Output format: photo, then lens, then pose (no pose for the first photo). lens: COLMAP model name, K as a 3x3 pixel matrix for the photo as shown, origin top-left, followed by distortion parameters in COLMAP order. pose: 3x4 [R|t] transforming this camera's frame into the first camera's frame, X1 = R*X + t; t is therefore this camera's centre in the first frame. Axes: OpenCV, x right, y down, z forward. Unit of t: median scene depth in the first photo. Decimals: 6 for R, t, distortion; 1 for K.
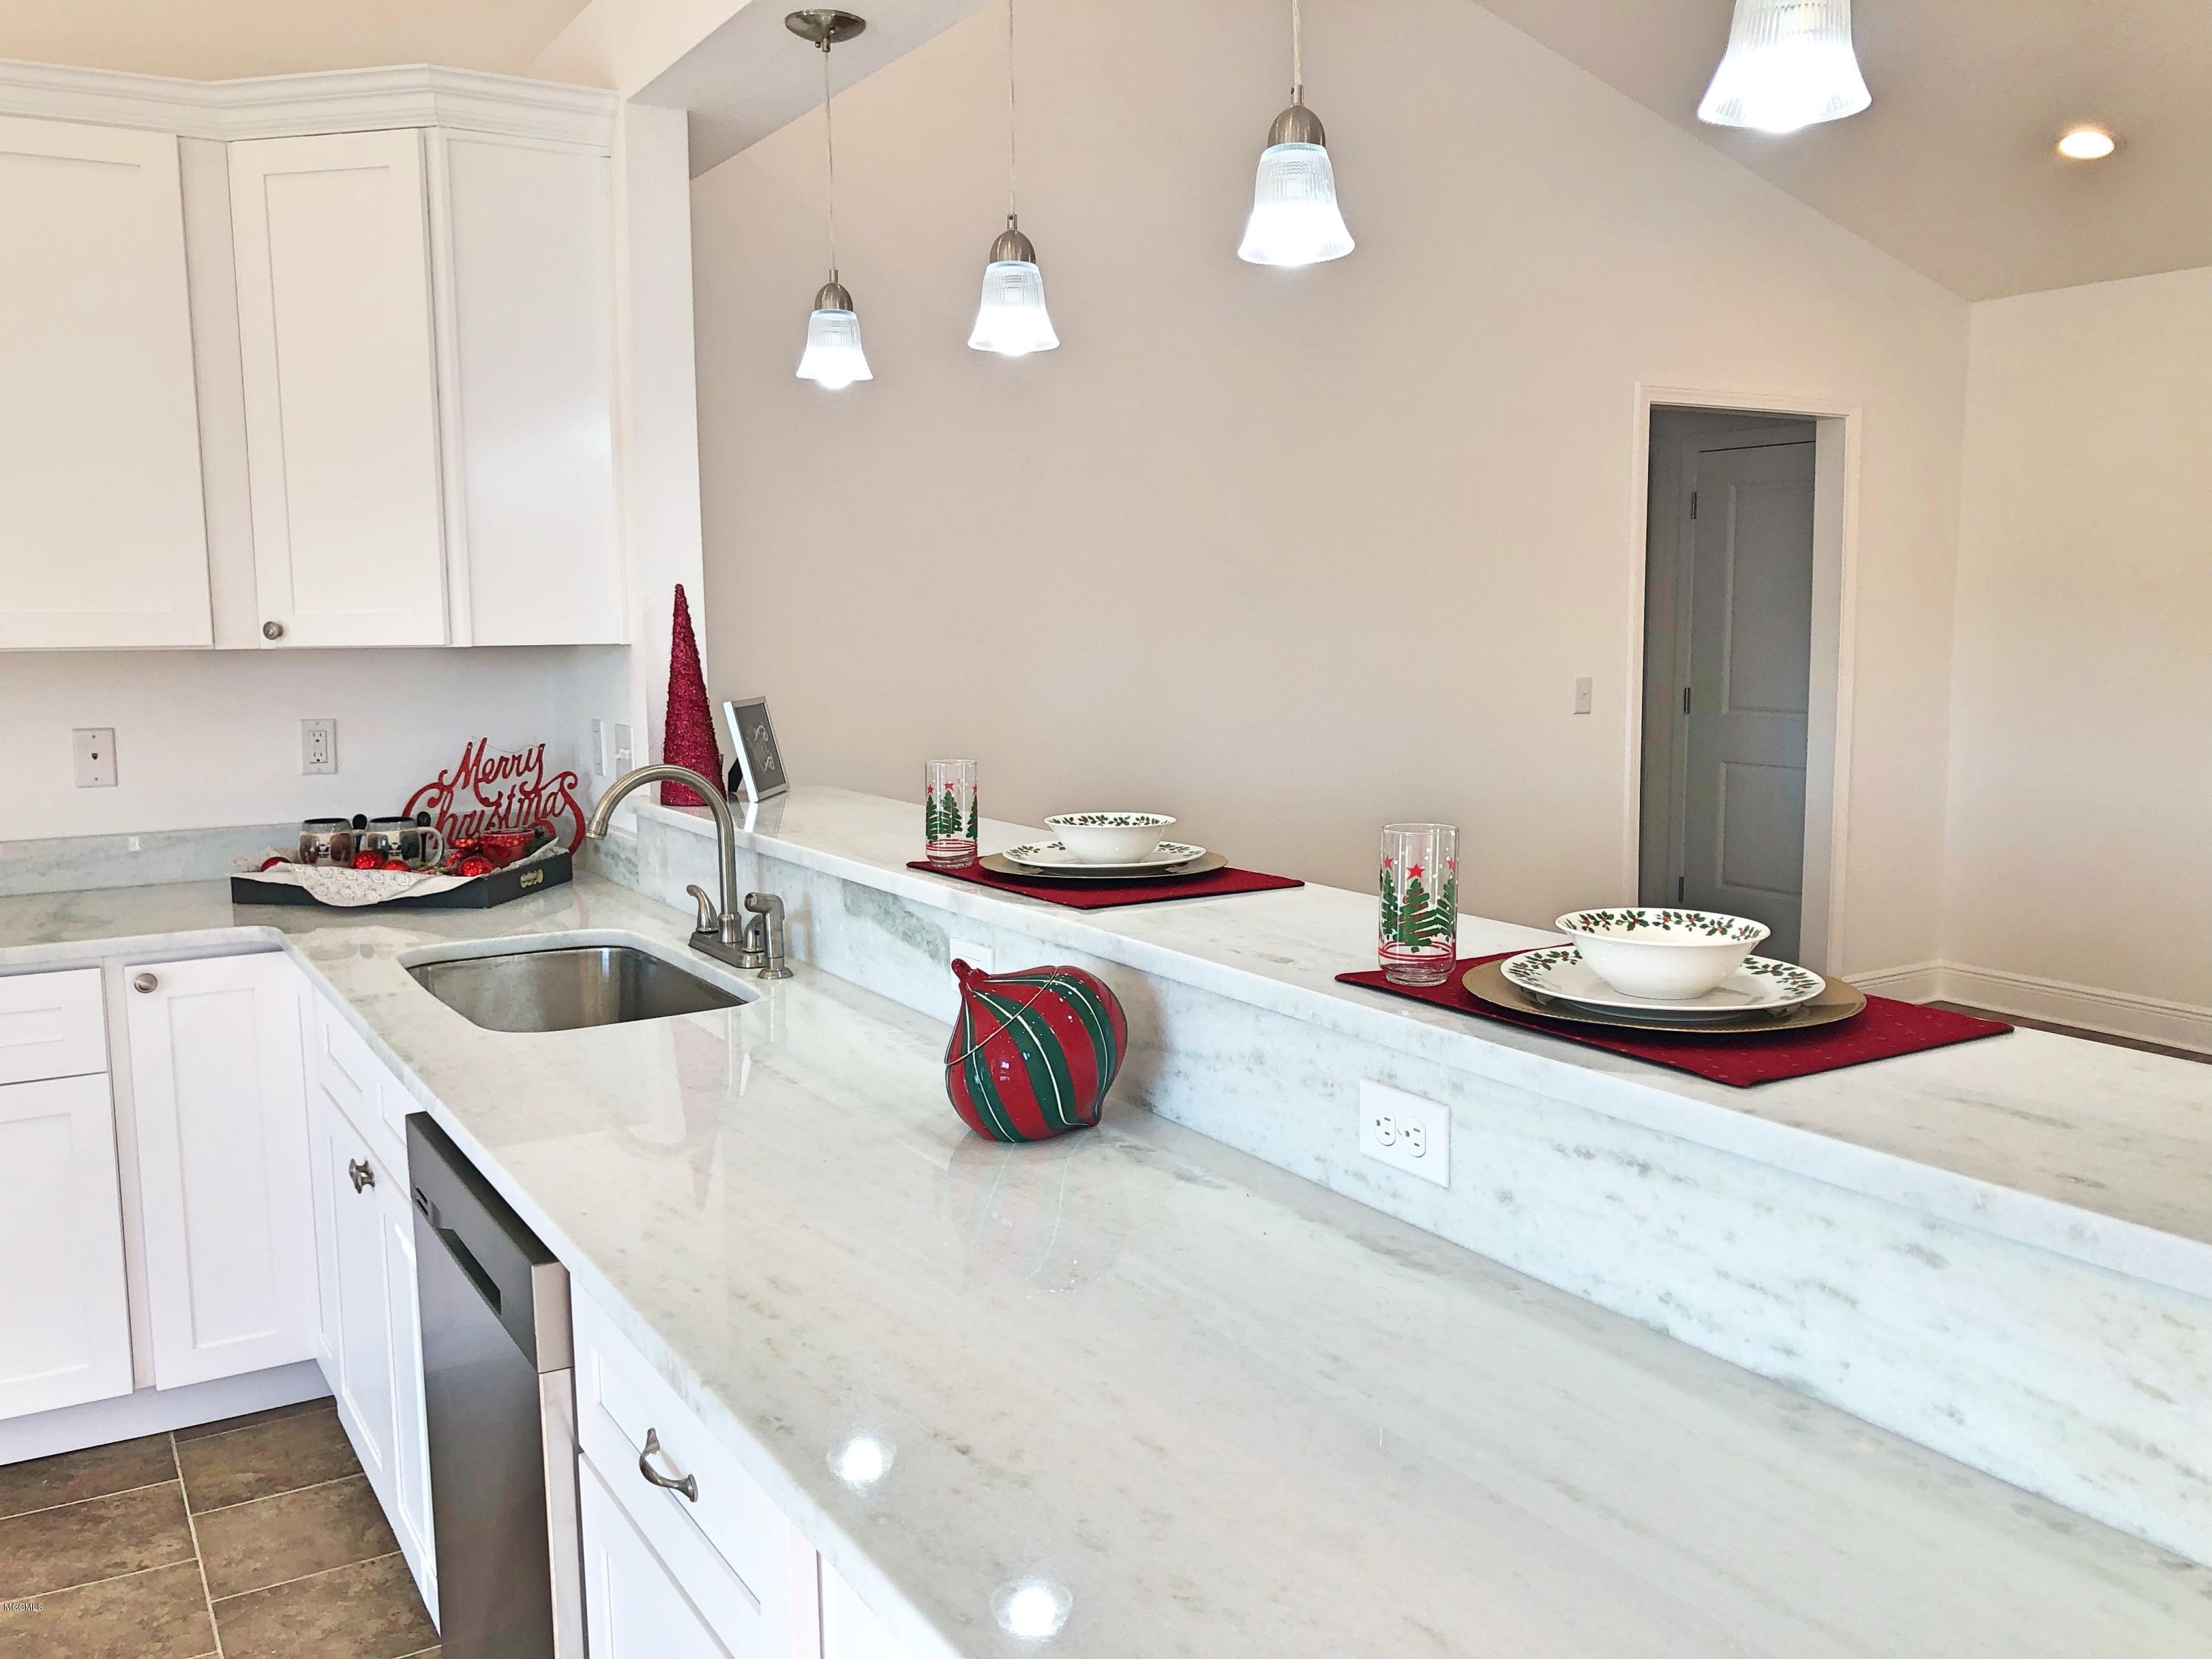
lens RADIAL K [[1804.3, 0, 1091.3], [0, 1804.3, 837.7], [0, 0, 1]] dist [0.027873, -0.014060]
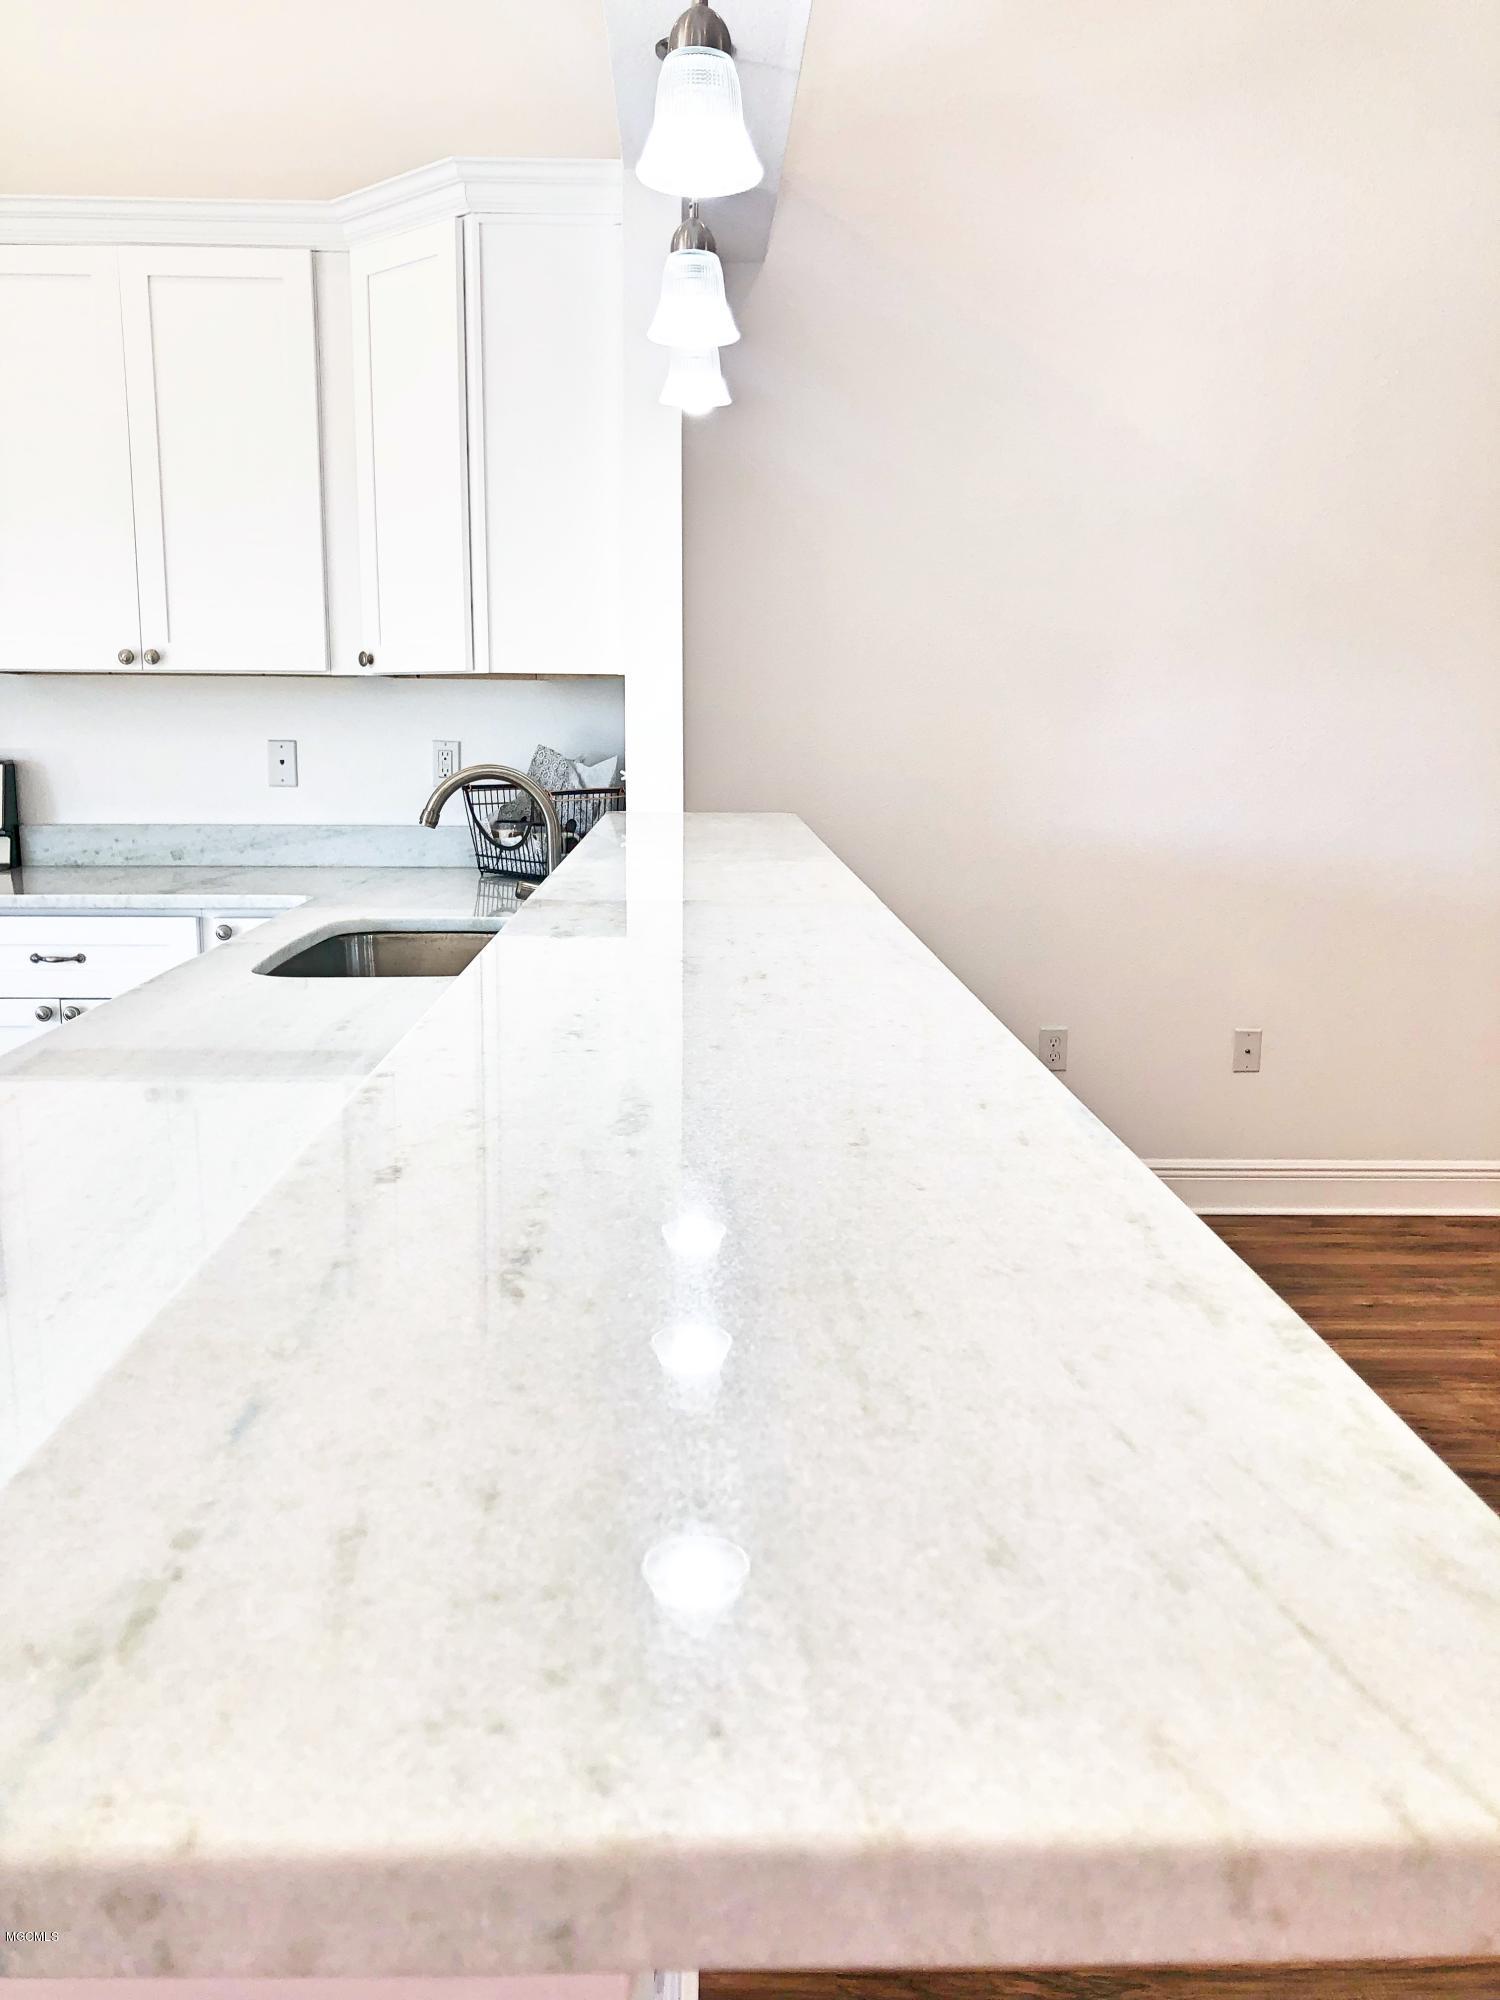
lens RADIAL K [[1631.4, 0, 753.6], [0, 1631.4, 992.7], [0, 0, 1]] dist [0.027873, -0.014060]
pose [[0.873277, 0.099981, -0.476856, 0.333023], [-0.079529, 0.994843, 0.062944, 0.019312], [0.480690, -0.017043, 0.876725, 0.162536]]
